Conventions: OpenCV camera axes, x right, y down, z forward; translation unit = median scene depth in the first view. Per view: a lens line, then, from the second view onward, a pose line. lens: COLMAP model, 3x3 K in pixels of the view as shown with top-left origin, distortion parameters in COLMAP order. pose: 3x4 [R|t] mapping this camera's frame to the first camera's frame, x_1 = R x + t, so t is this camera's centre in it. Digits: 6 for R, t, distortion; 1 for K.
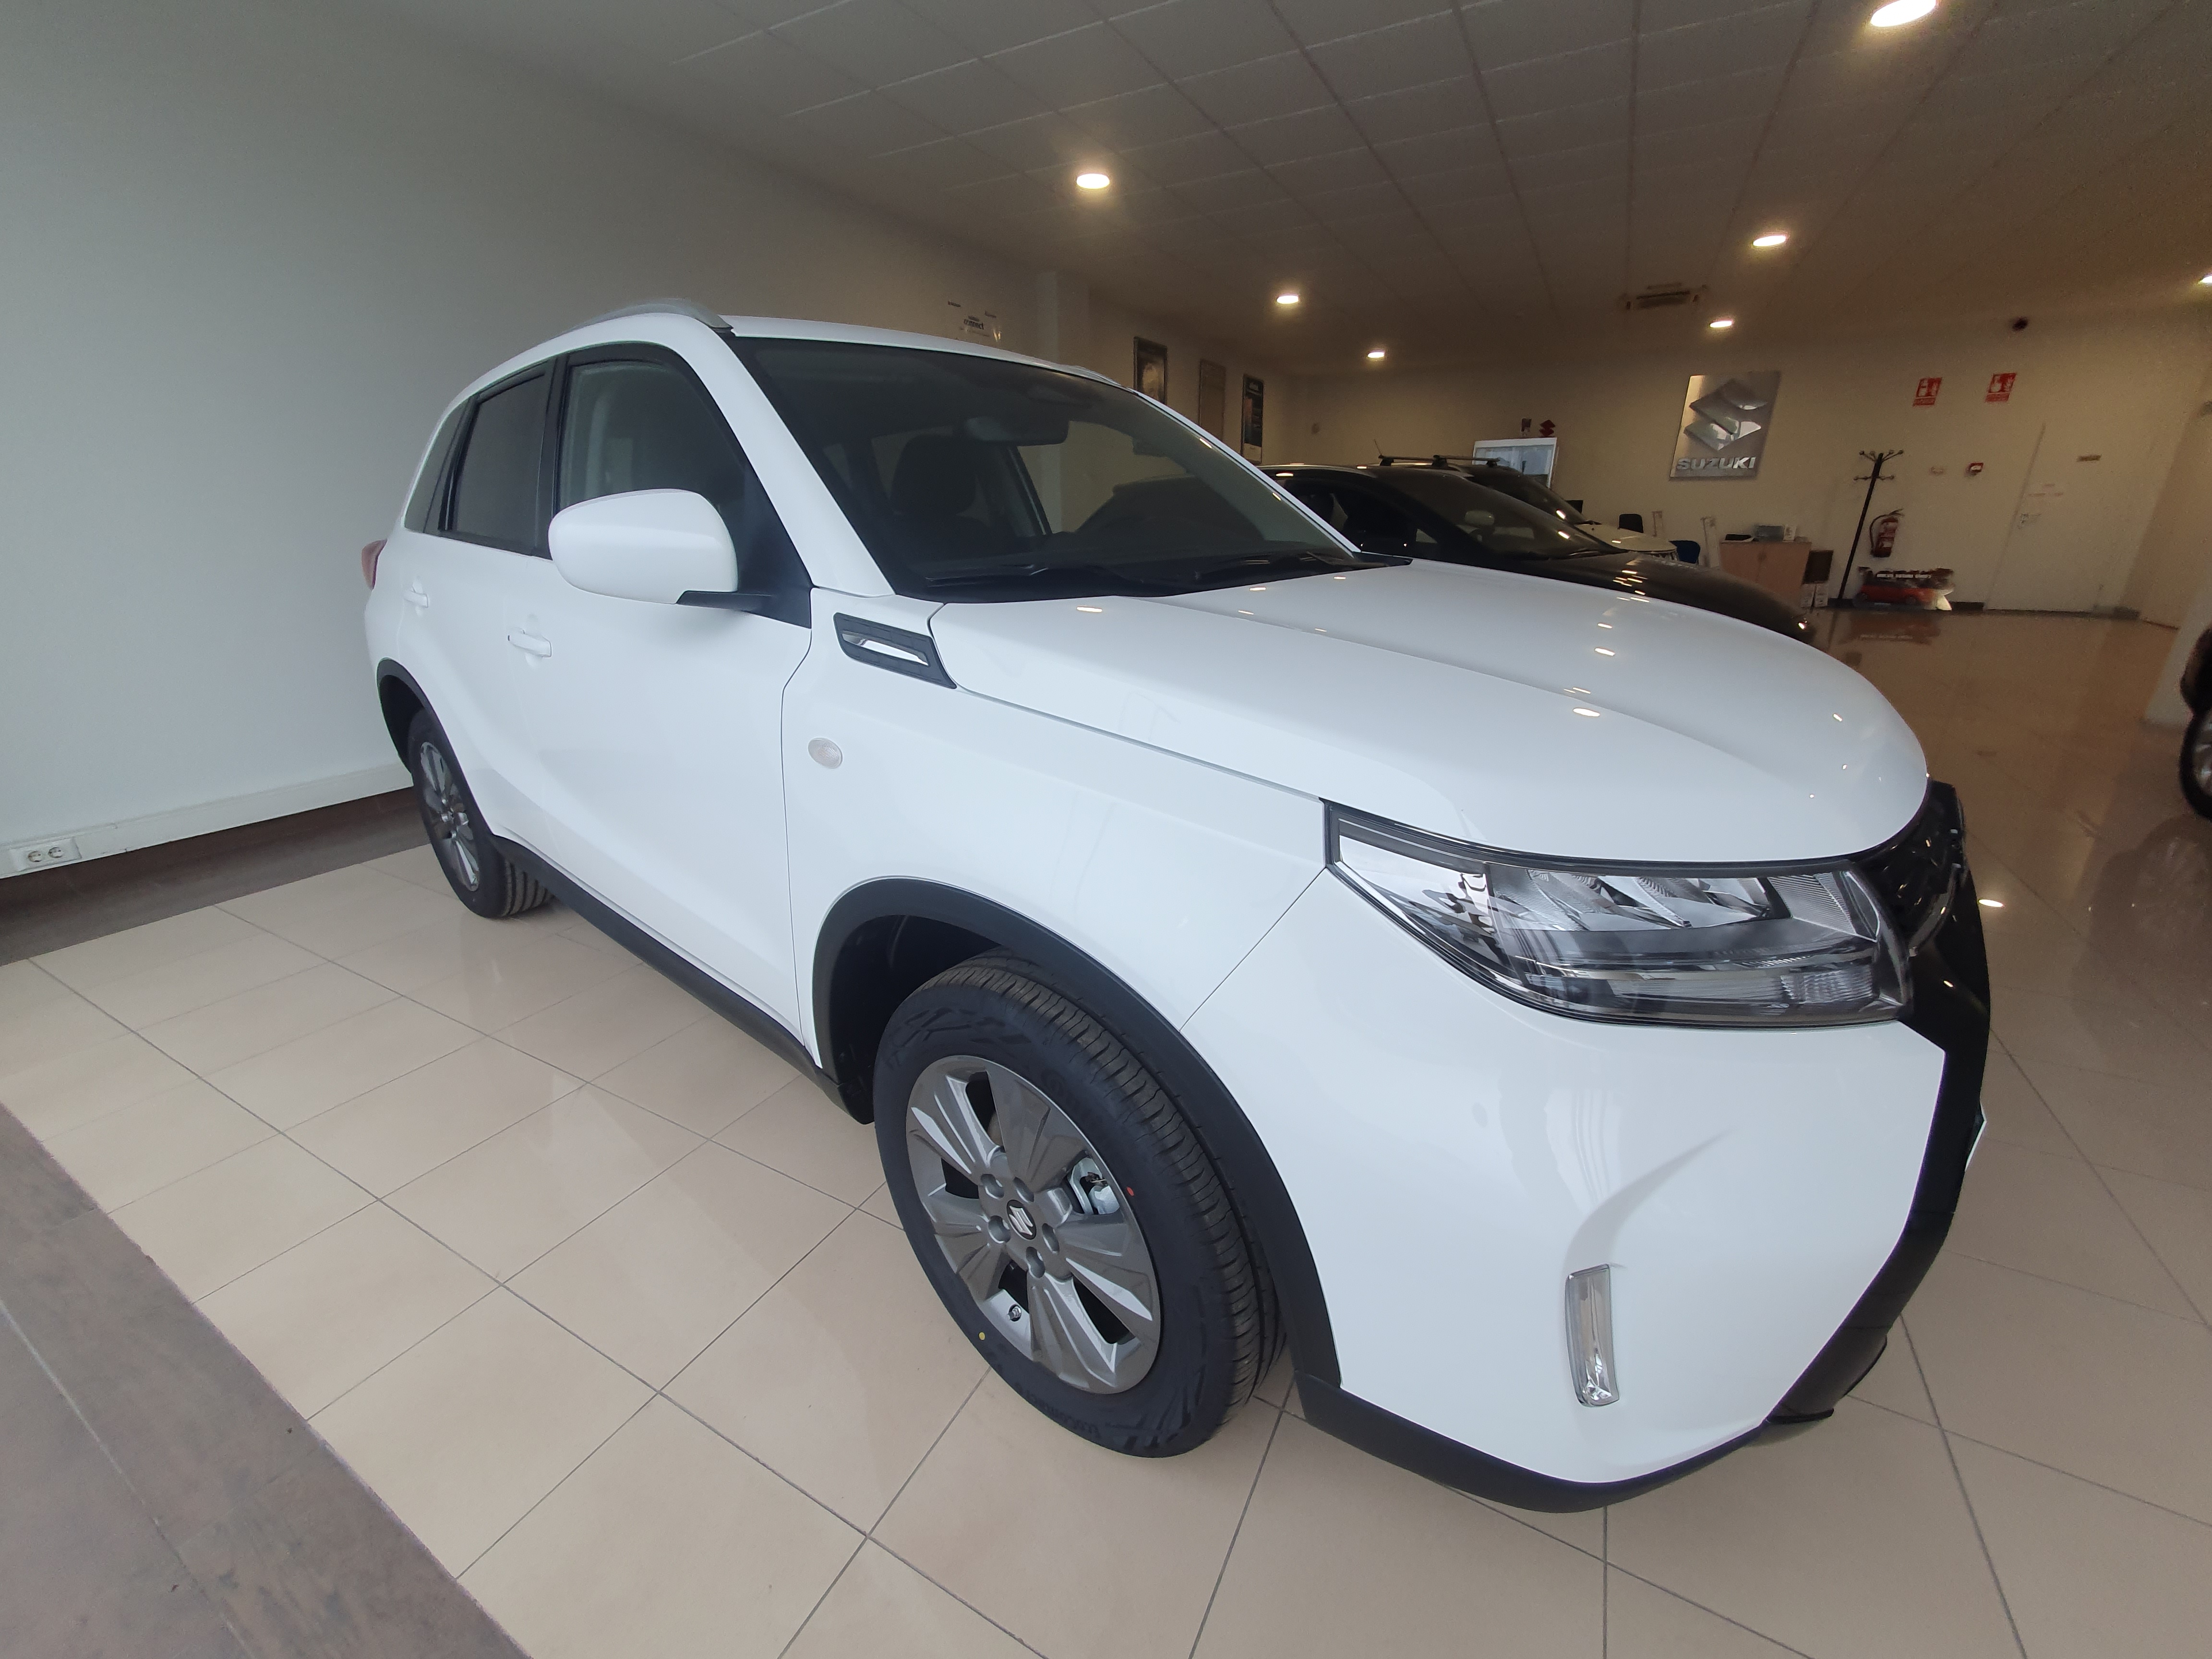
lens RADIAL K [[876.8, 0, 1106.0], [0, 876.8, 829.5], [0, 0, 1]] dist [-0.001935, -0.000598]
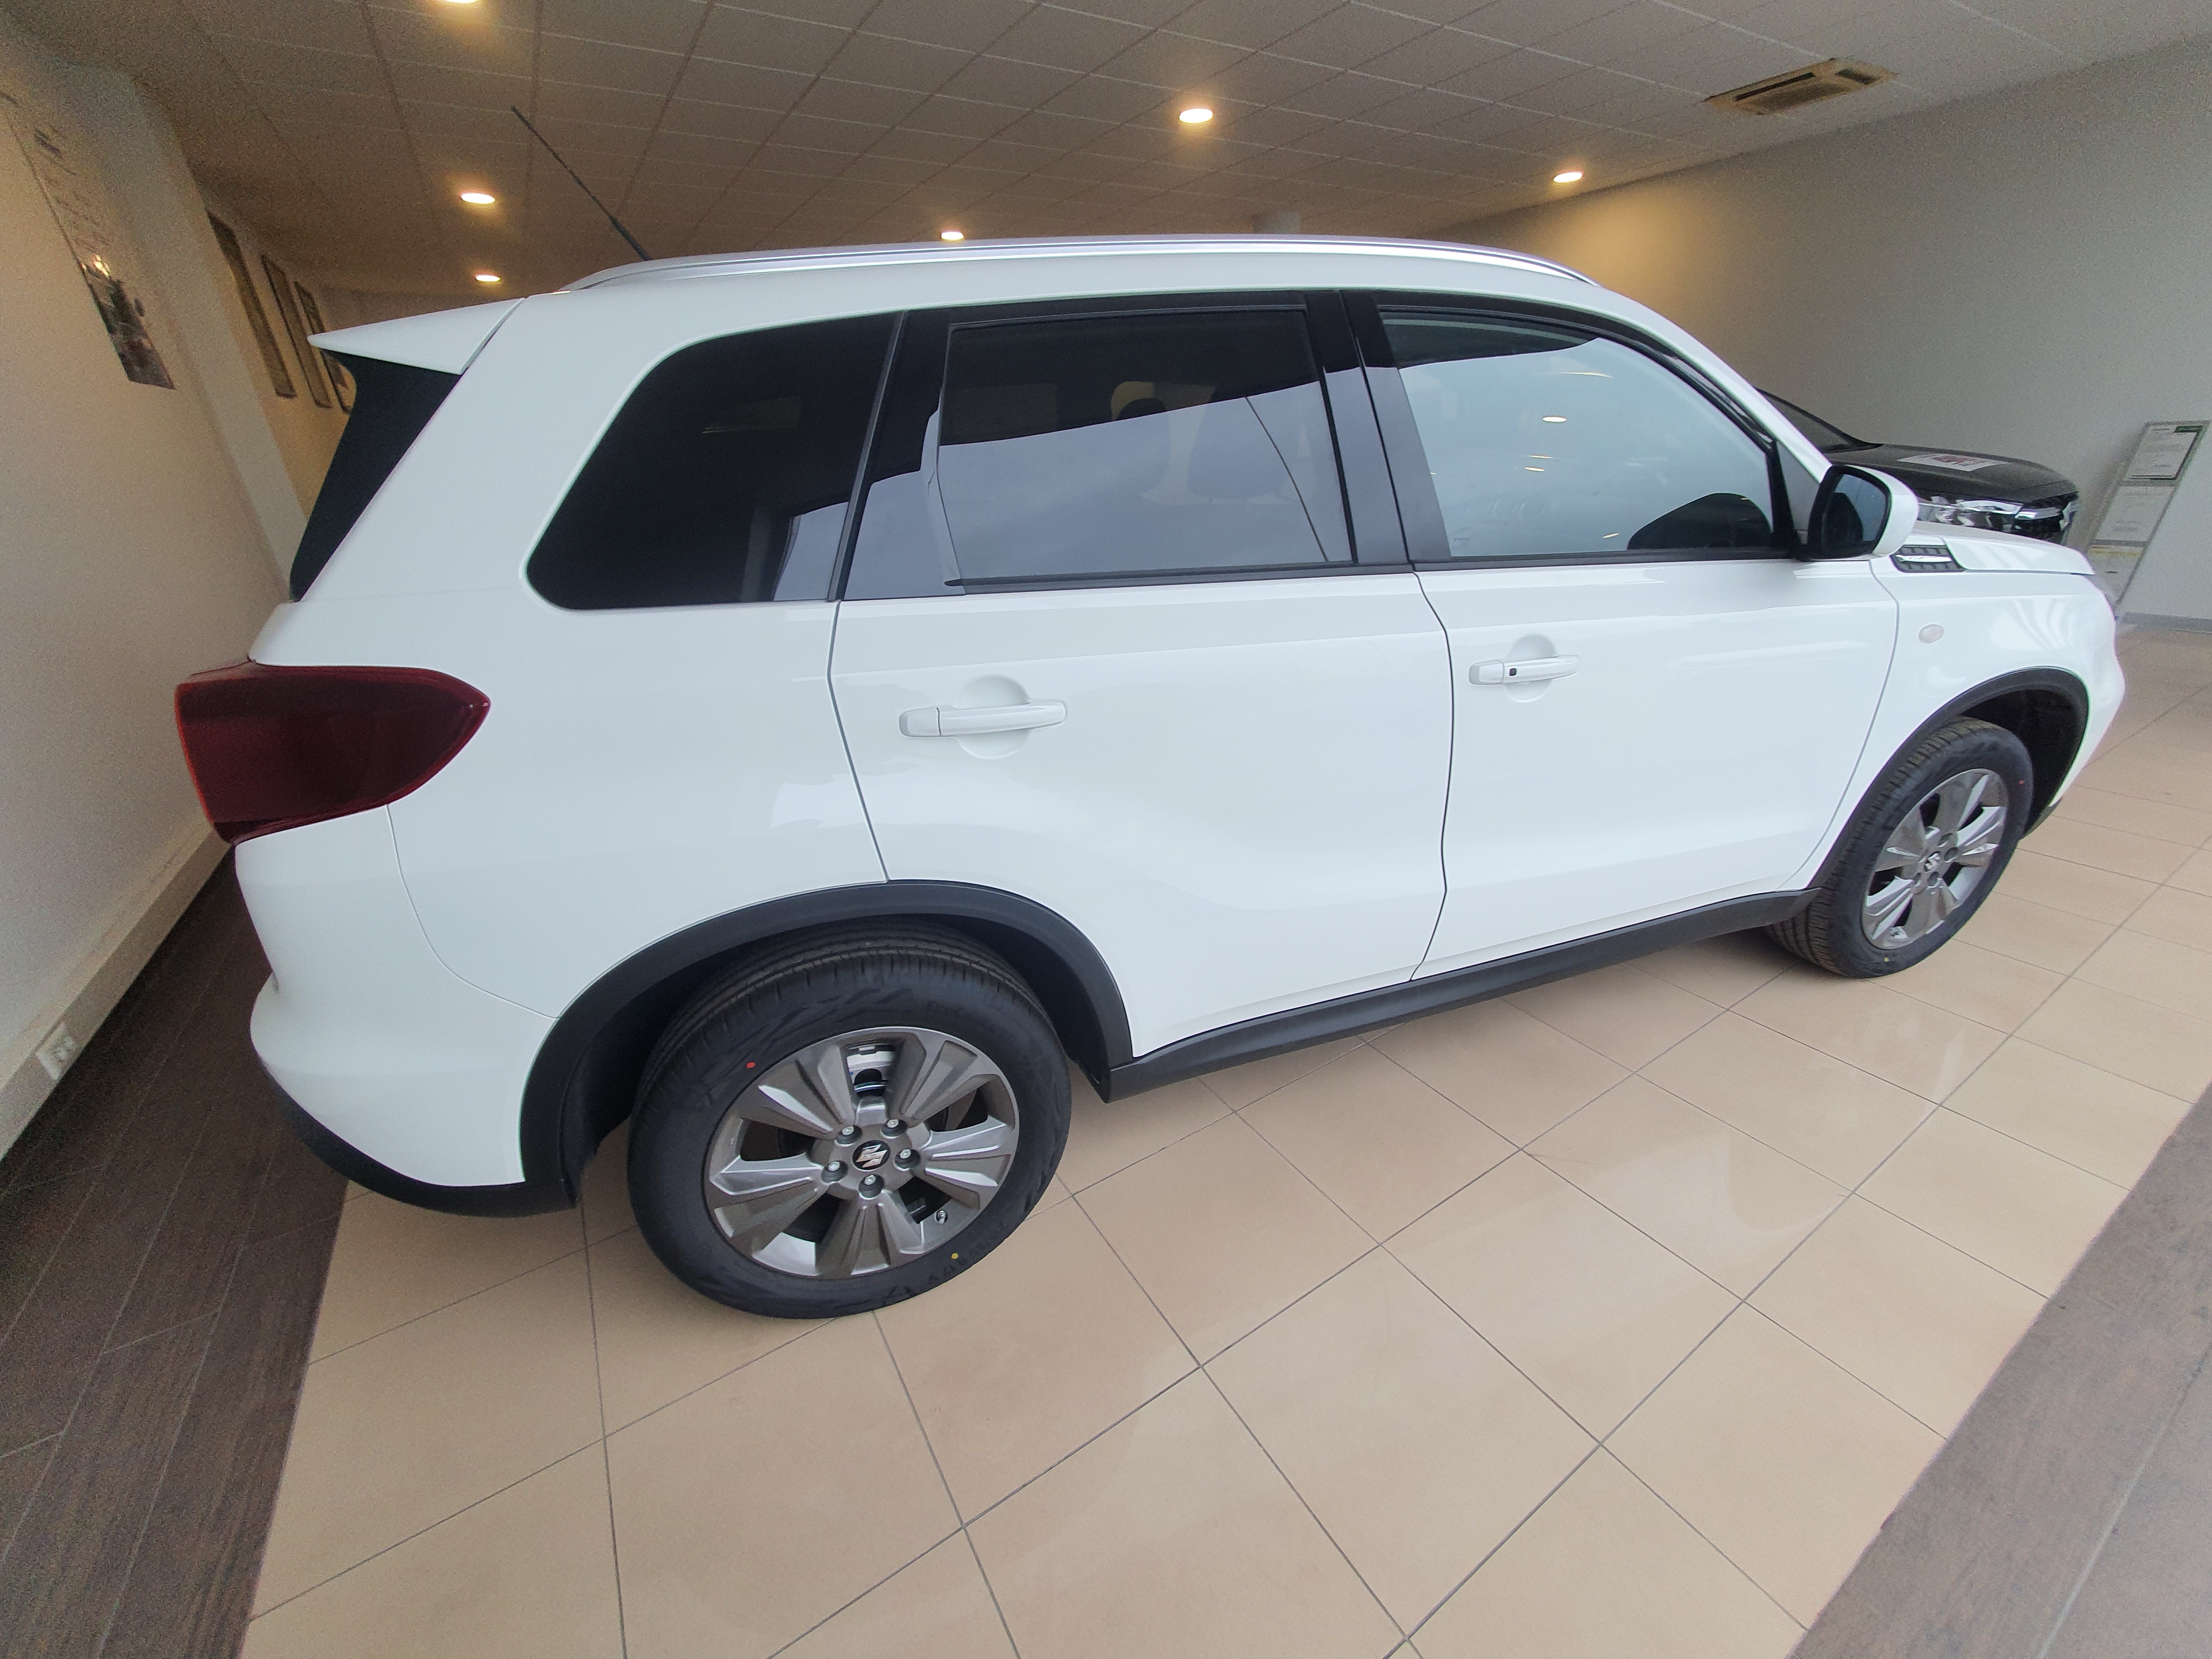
lens RADIAL K [[876.8, 0, 1106.0], [0, 876.8, 829.5], [0, 0, 1]] dist [-0.001935, -0.000598]
pose [[0.496096, -0.360036, 0.790103, -2.221355], [0.321122, 0.921535, 0.218299, -0.531989], [-0.806703, 0.145422, 0.572785, 1.260621]]
